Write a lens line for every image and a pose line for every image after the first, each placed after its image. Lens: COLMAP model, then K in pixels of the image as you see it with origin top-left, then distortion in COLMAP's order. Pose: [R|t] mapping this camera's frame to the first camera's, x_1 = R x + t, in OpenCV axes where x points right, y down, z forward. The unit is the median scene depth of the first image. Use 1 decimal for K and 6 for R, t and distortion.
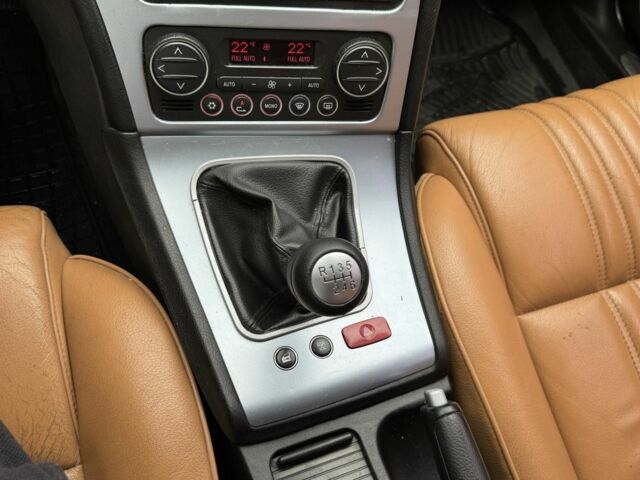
lens RADIAL K [[601.3, 0, 318.7], [0, 601.3, 244.9], [0, 0, 1]] dist [-0.001419, 0.000000]
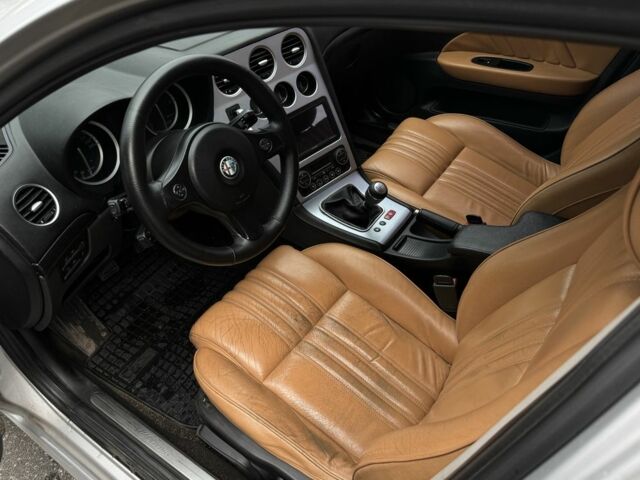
lens RADIAL K [[493.3, 0, 318.0], [0, 493.3, 245.8], [0, 0, 1]] dist [0.023307, -0.043706]
pose [[0.795335, -0.549587, 0.255728, -1.051447], [0.597215, 0.782690, -0.175303, 0.532000], [-0.103811, 0.292149, 0.950722, -1.546273]]
